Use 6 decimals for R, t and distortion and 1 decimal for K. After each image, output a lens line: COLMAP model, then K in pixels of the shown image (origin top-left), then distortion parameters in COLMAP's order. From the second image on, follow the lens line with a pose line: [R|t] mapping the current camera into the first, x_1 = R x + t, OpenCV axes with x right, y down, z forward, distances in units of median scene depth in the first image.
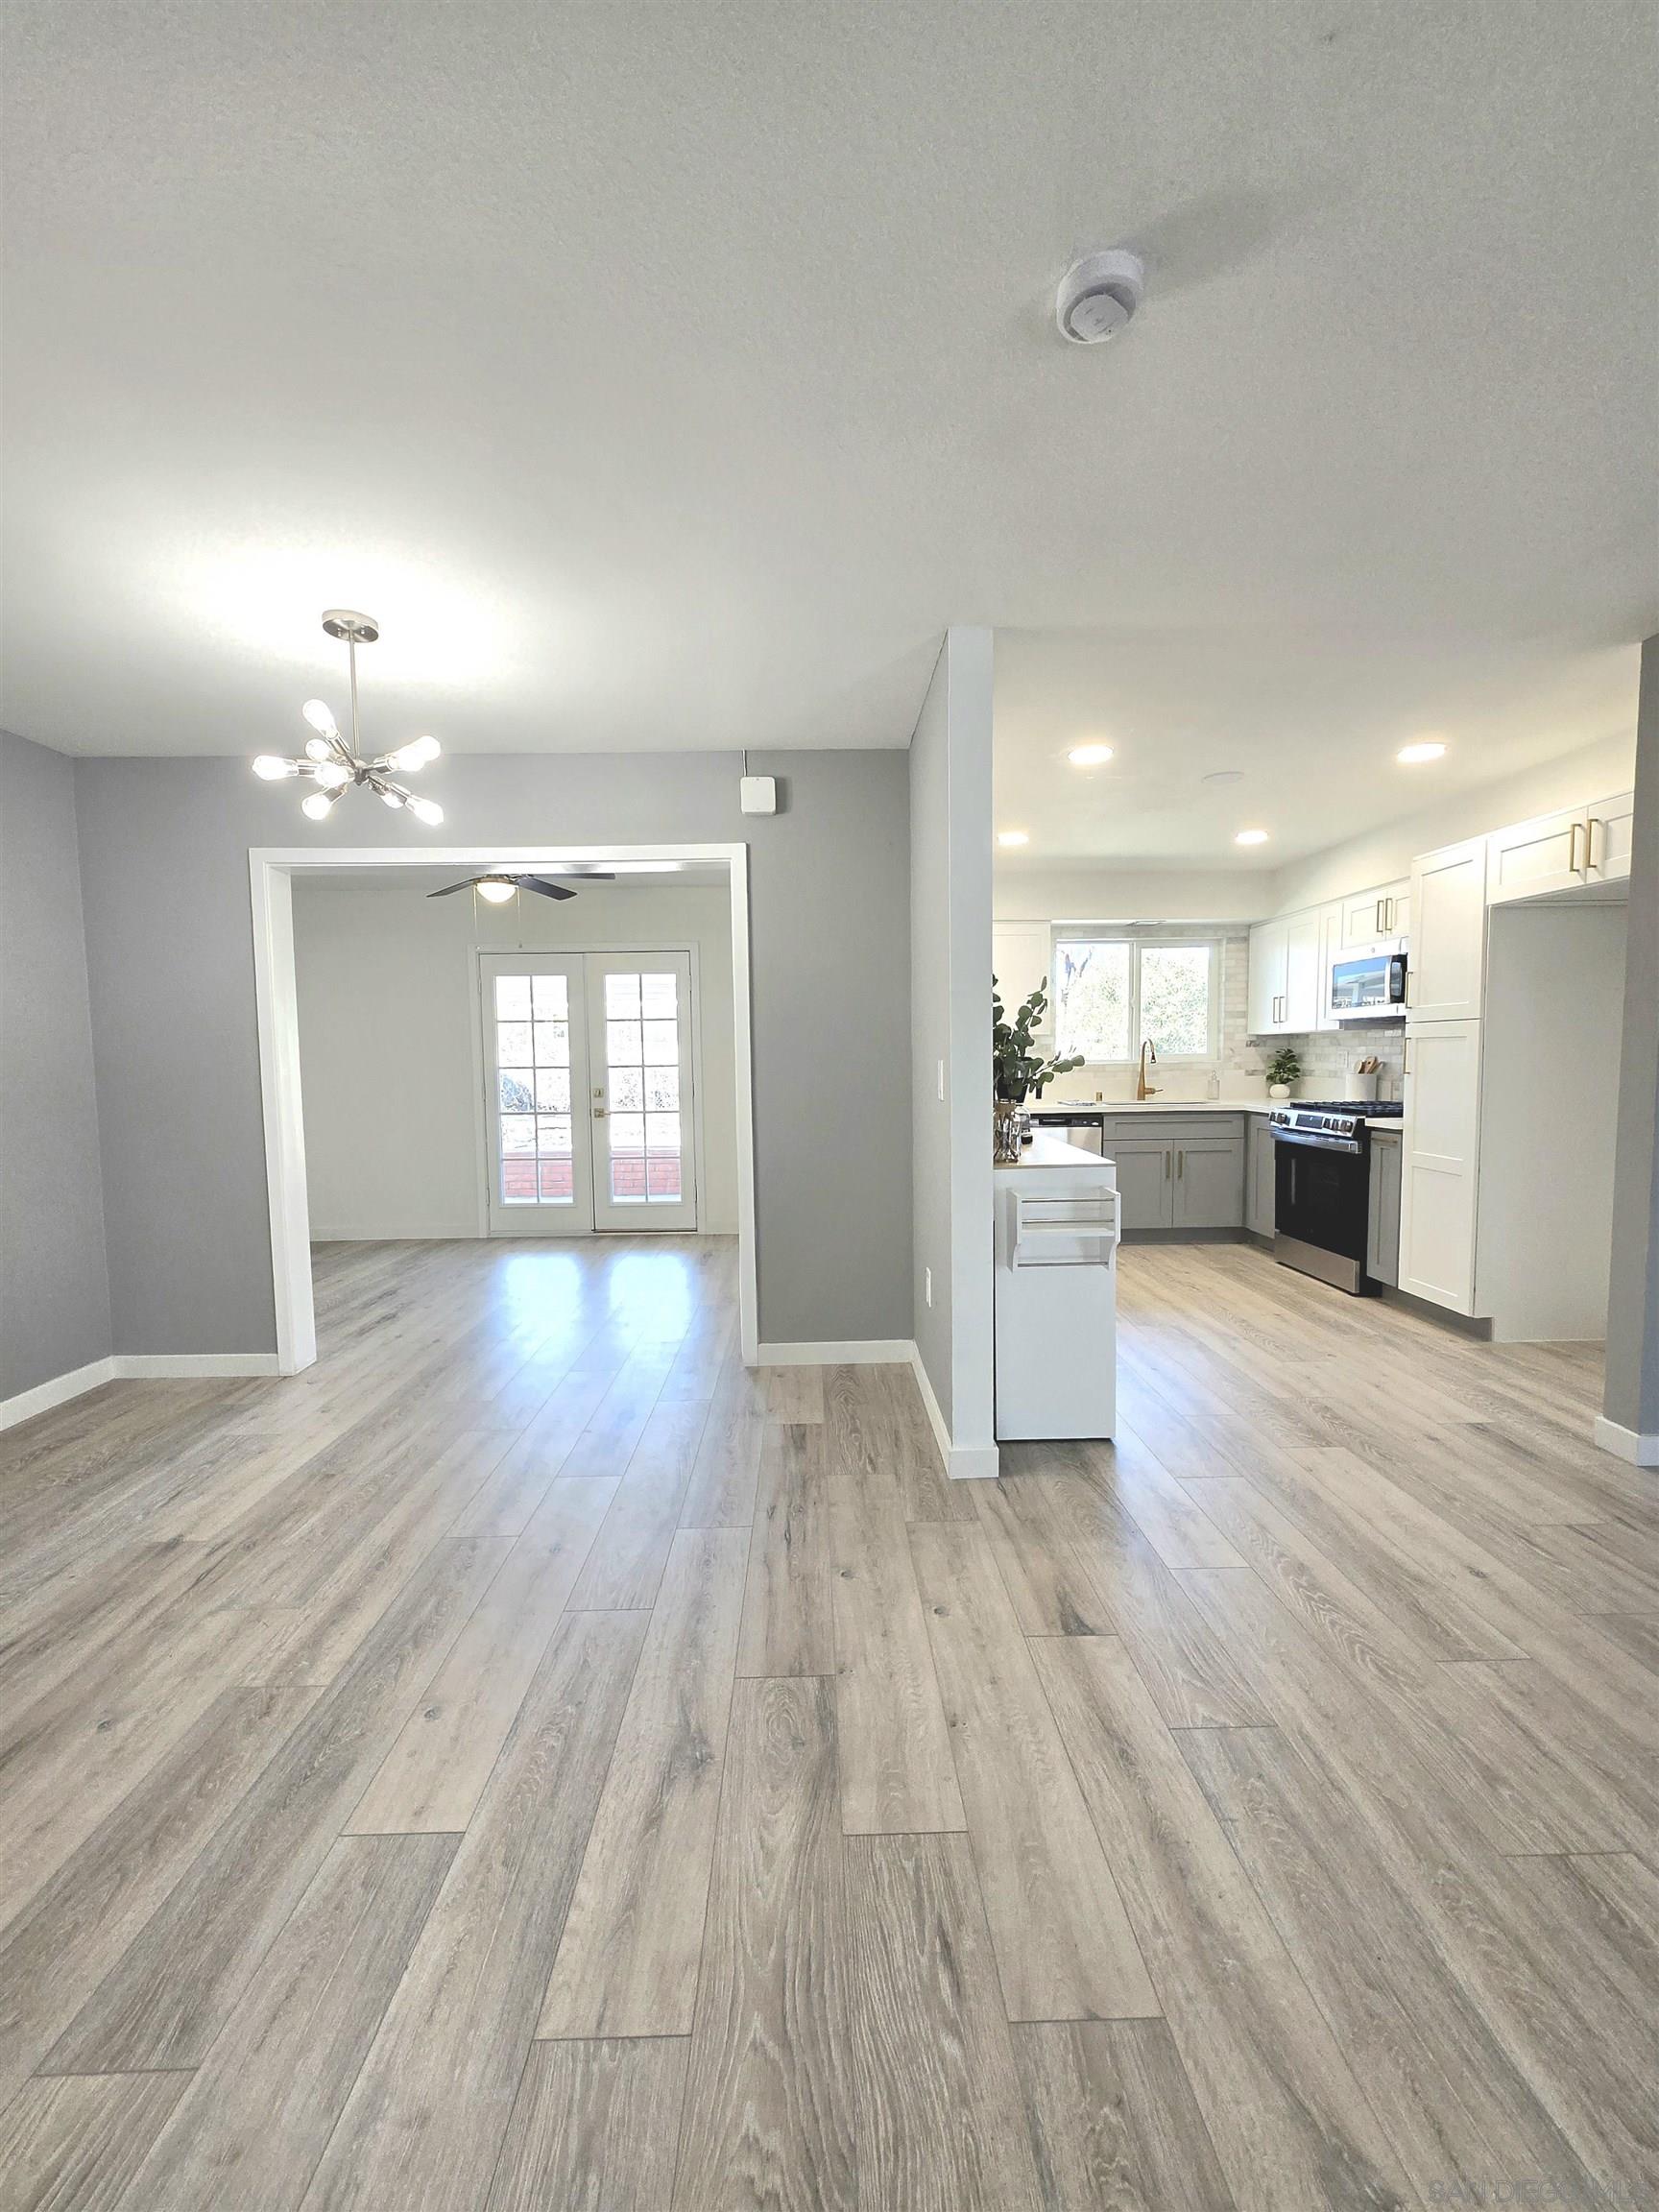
lens RADIAL K [[864.9, 0, 823.6], [0, 864.9, 1111.3], [0, 0, 1]] dist [0.001722, -0.000033]
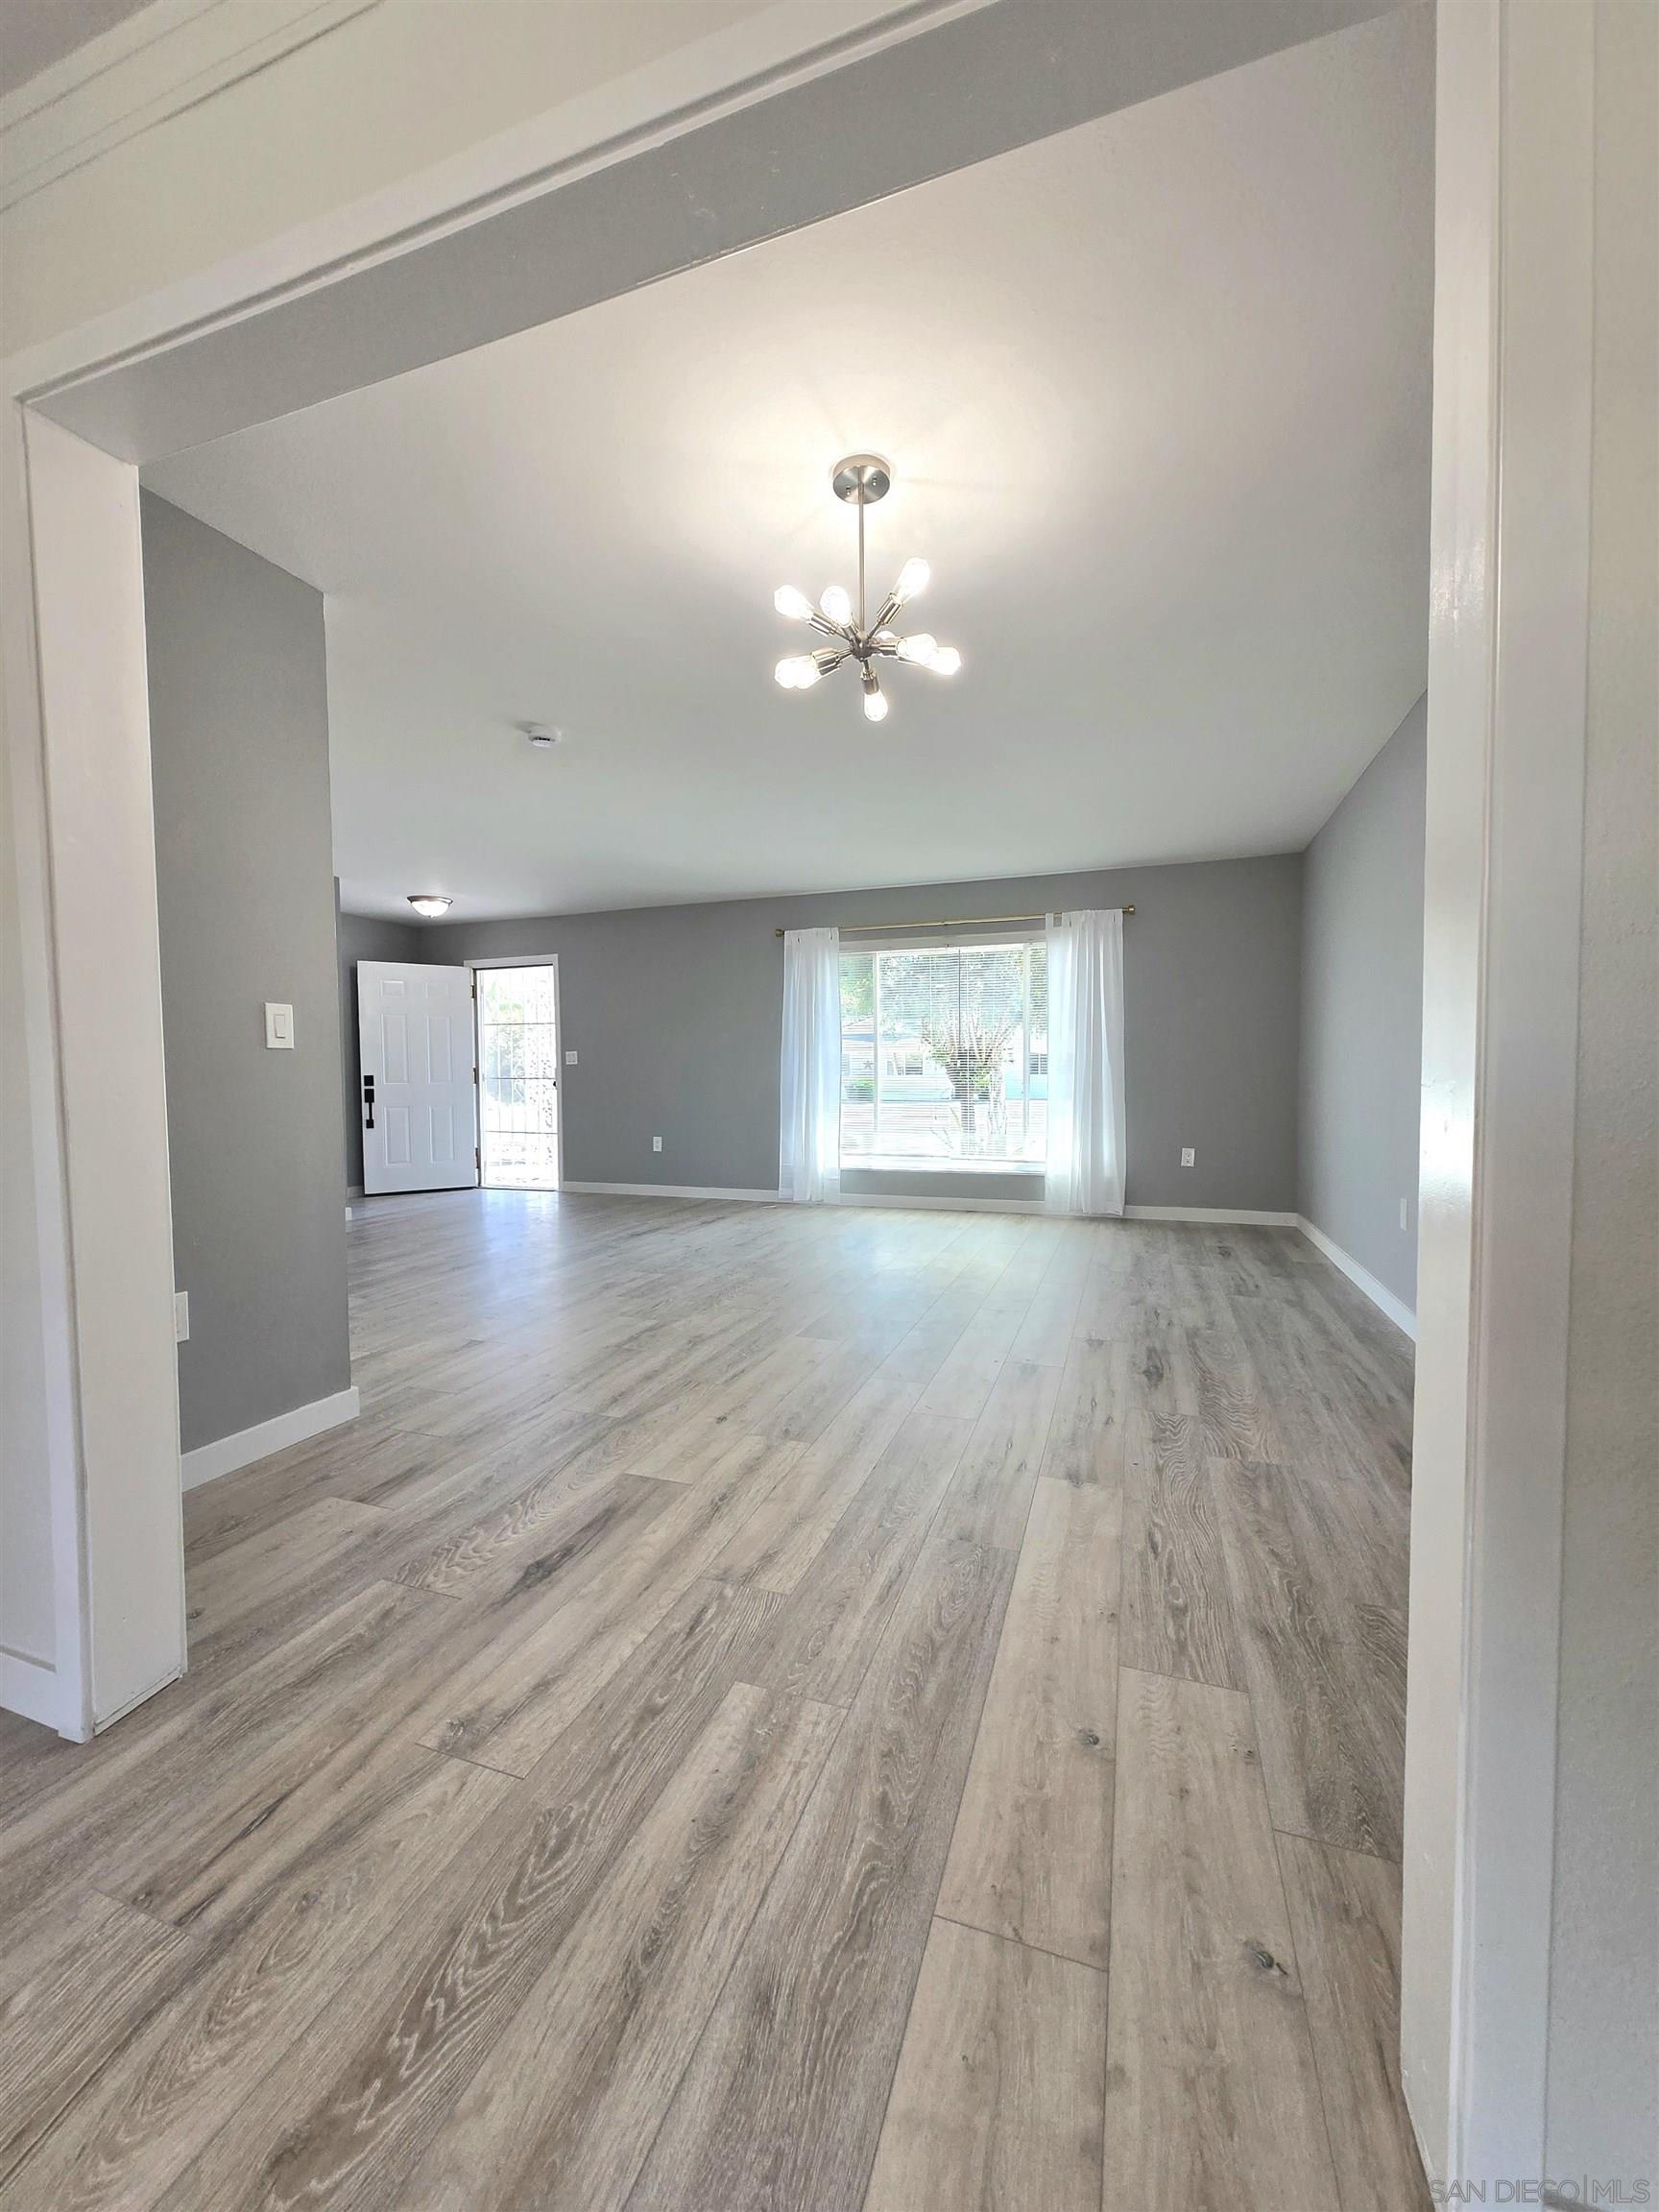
lens RADIAL K [[864.9, 0, 823.6], [0, 864.9, 1111.3], [0, 0, 1]] dist [0.001722, -0.000033]
pose [[-0.933817, 0.006979, 0.357683, -0.452766], [0.045804, 0.993914, 0.100188, -0.007986], [-0.354807, 0.109941, -0.928453, 1.051002]]
